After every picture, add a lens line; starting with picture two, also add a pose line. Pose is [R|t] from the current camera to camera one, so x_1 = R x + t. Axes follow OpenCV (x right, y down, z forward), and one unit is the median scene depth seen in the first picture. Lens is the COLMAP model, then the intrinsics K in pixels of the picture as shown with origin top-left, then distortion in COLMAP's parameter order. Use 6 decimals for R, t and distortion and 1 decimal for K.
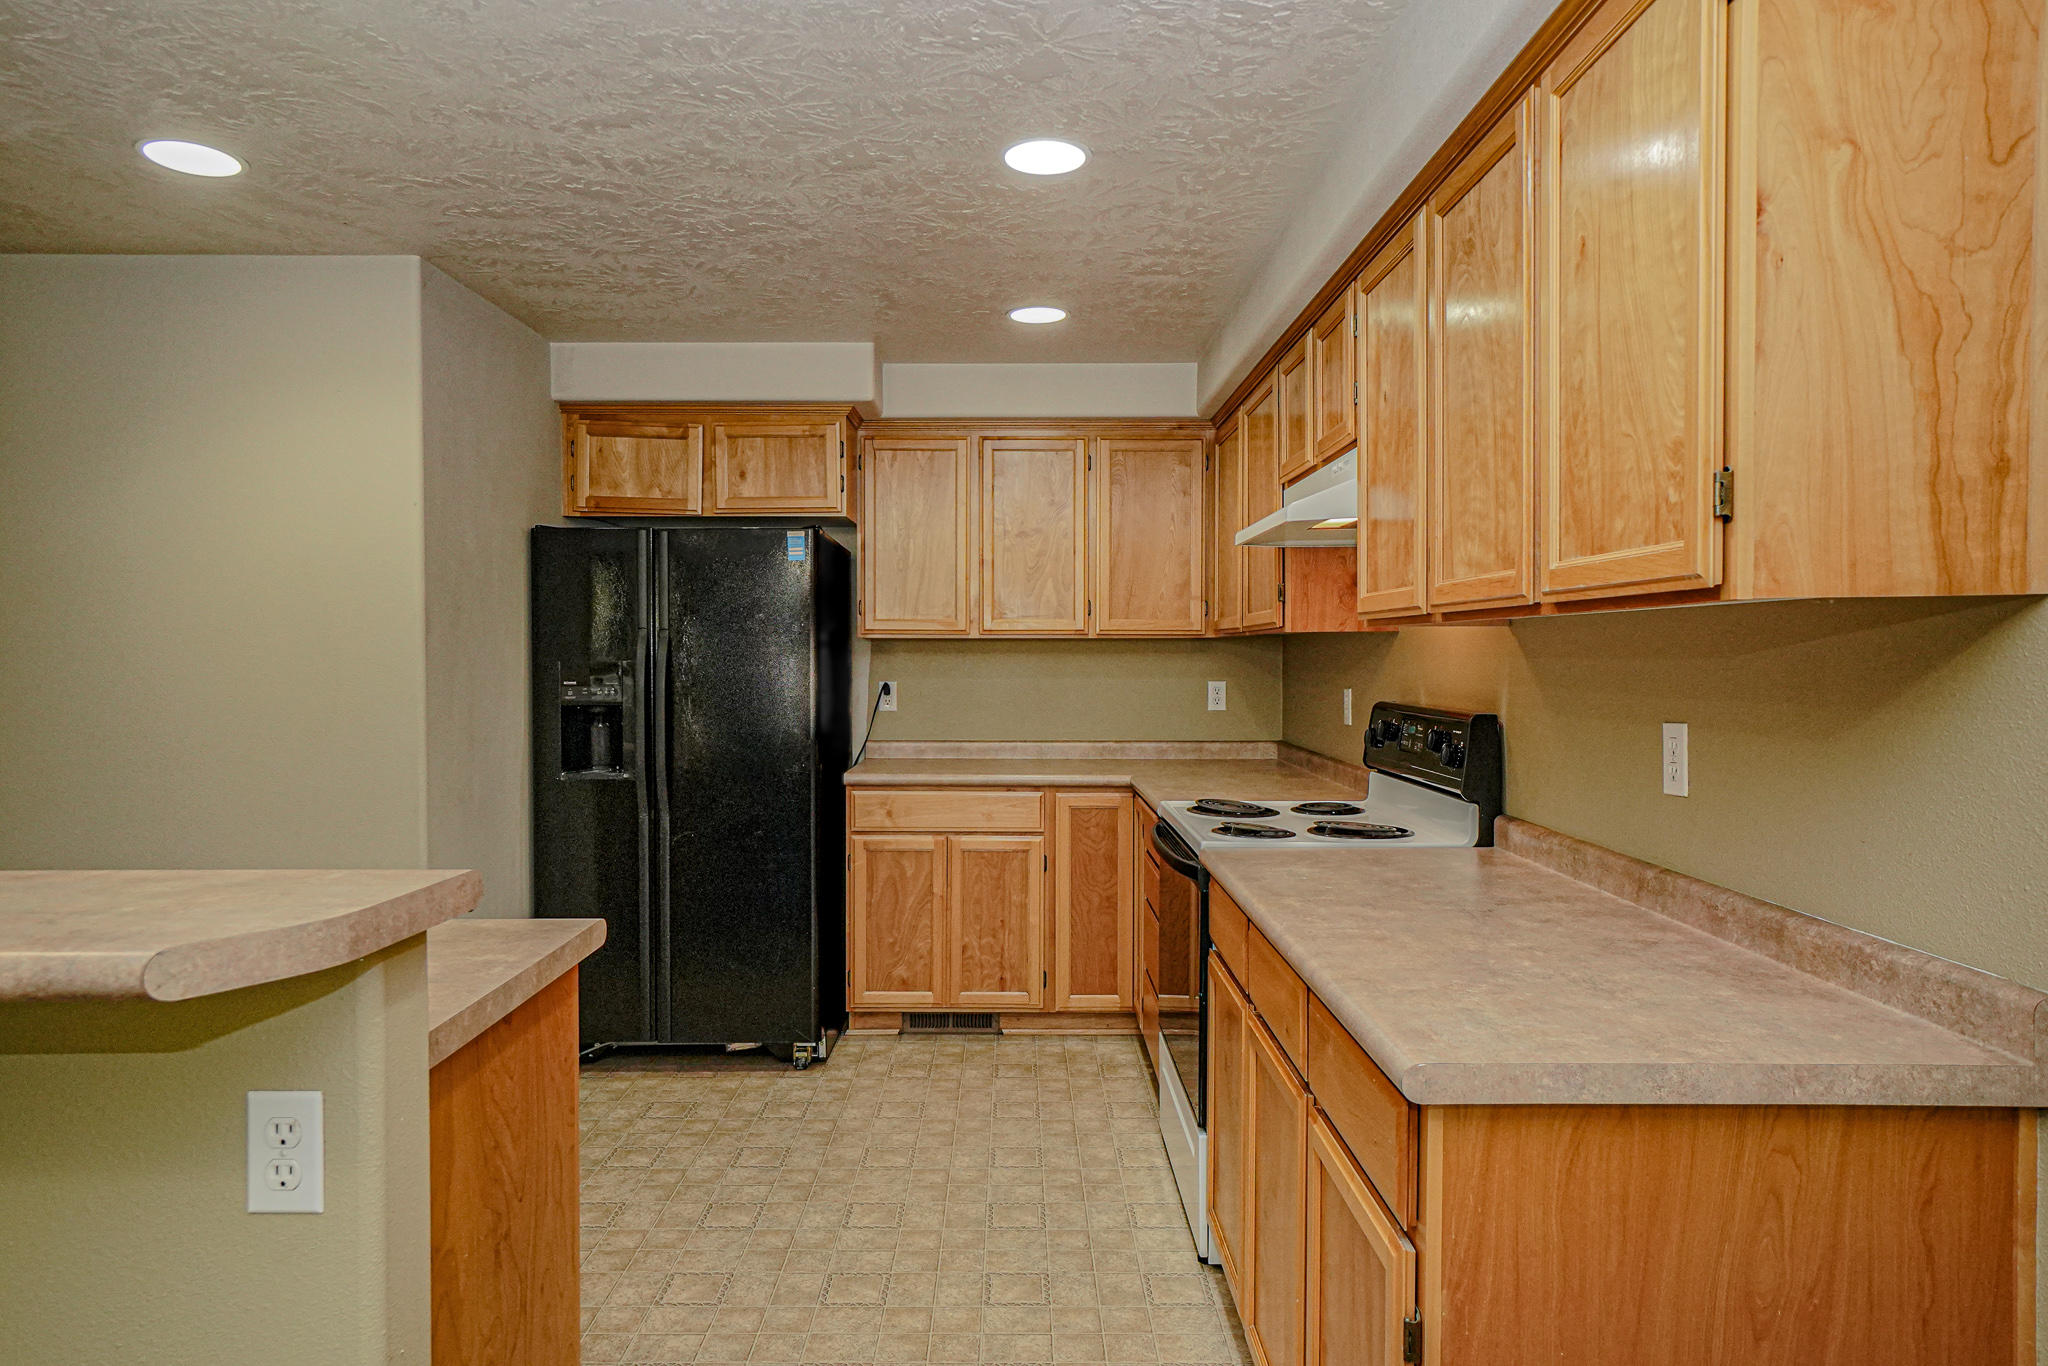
lens RADIAL K [[1274.6, 0, 1024.0], [0, 1274.6, 683.0], [0, 0, 1]] dist [0.000594, 0.000110]
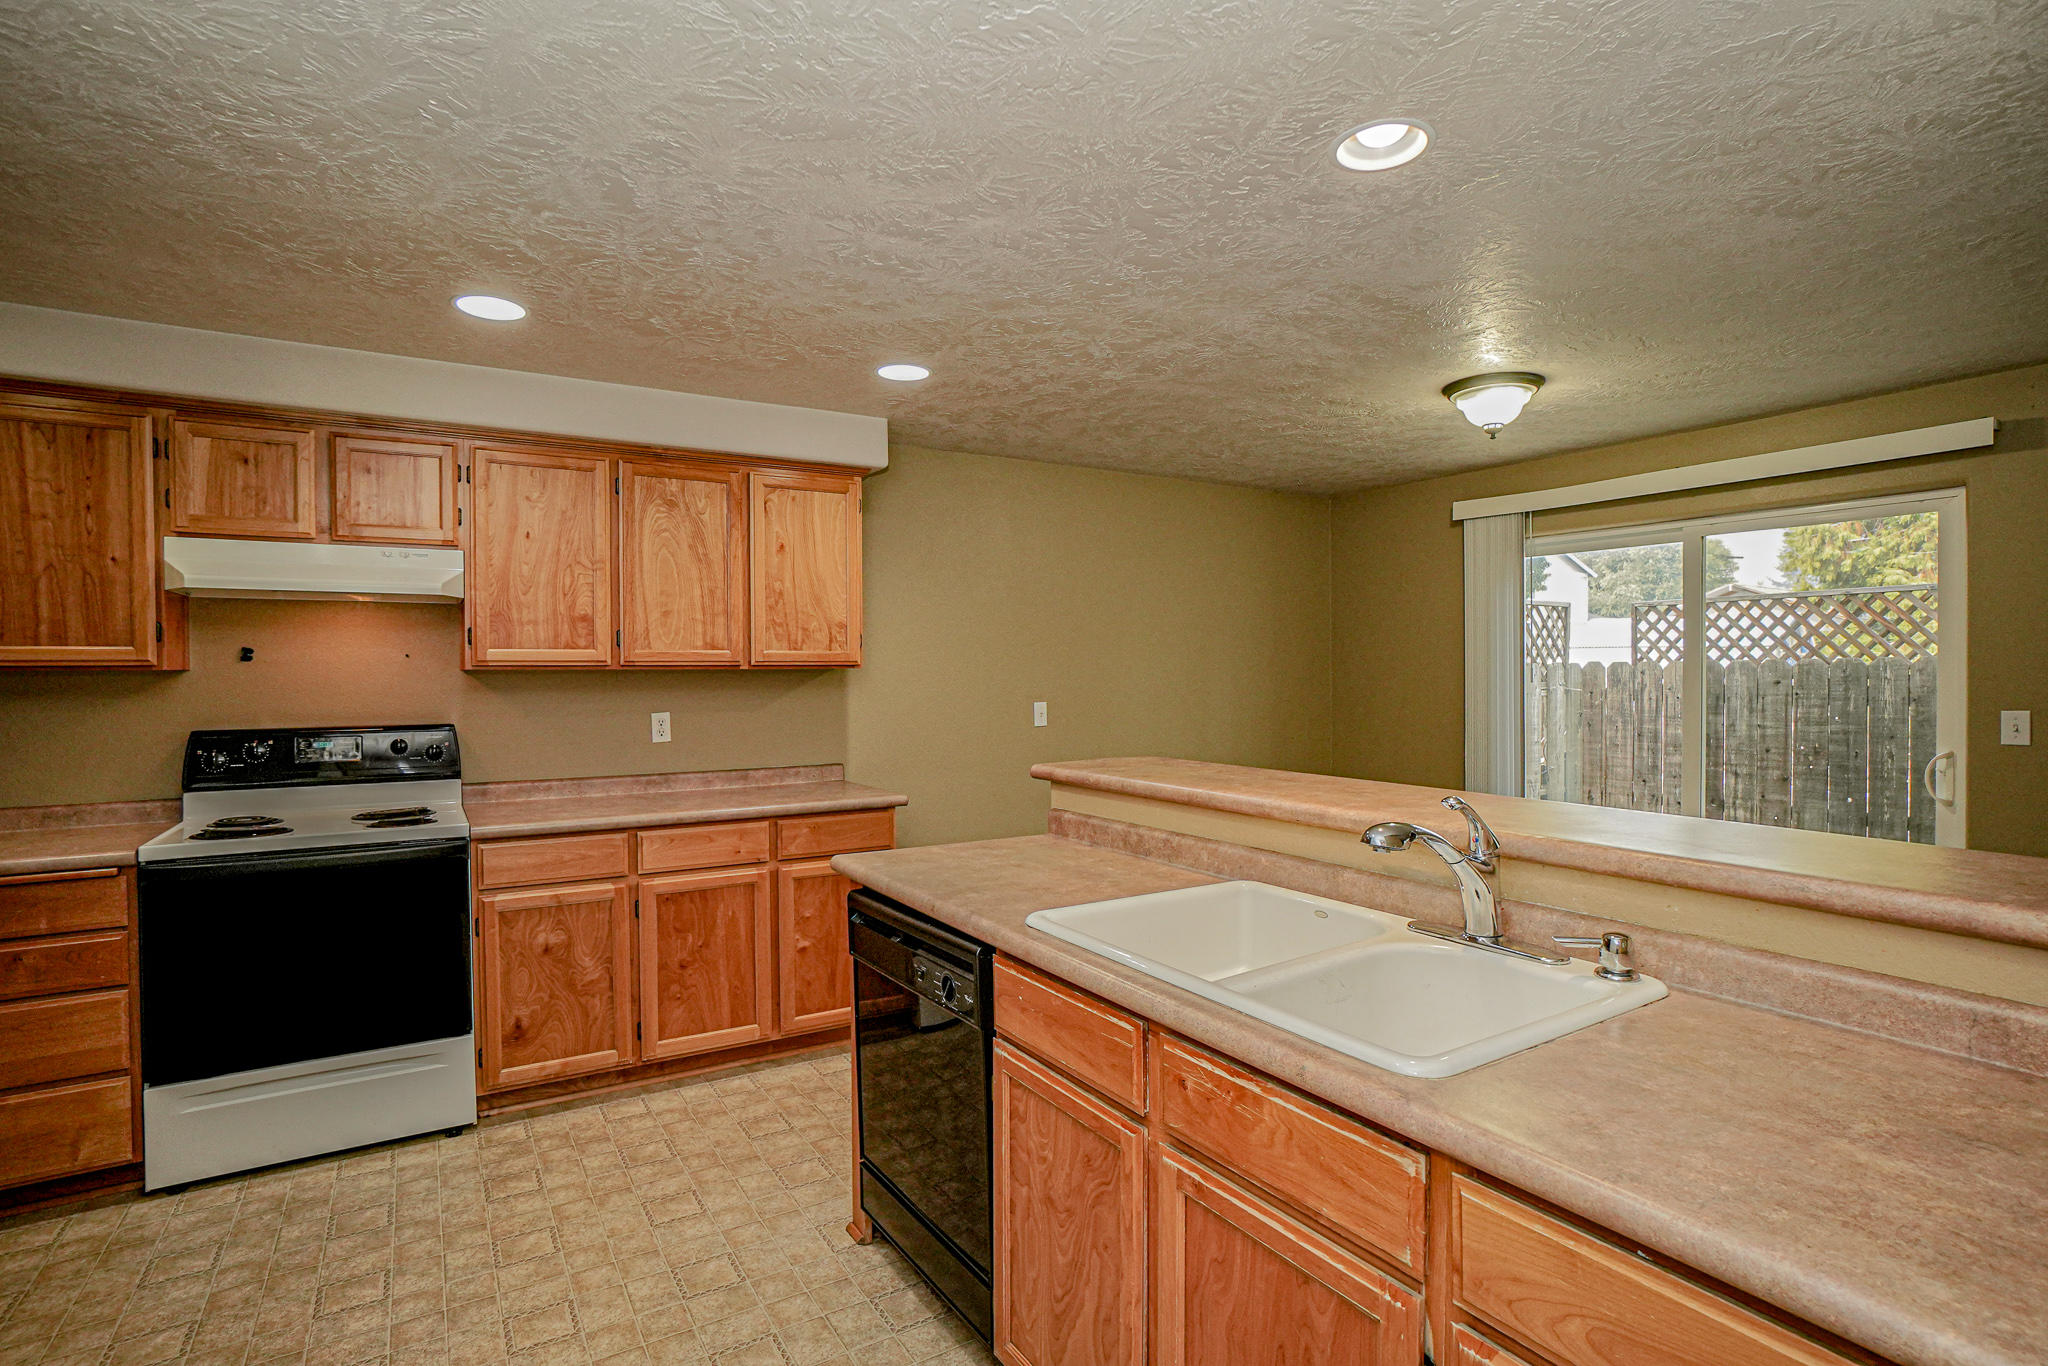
lens RADIAL K [[949.8, 0, 993.1], [0, 949.8, 669.4], [0, 0, 1]] dist [0.000838, 0.000084]
pose [[-0.467744, -0.002174, 0.883862, -0.657246], [0.020733, 0.999695, 0.013431, -0.028561], [-0.883621, 0.024607, -0.467556, 0.616066]]
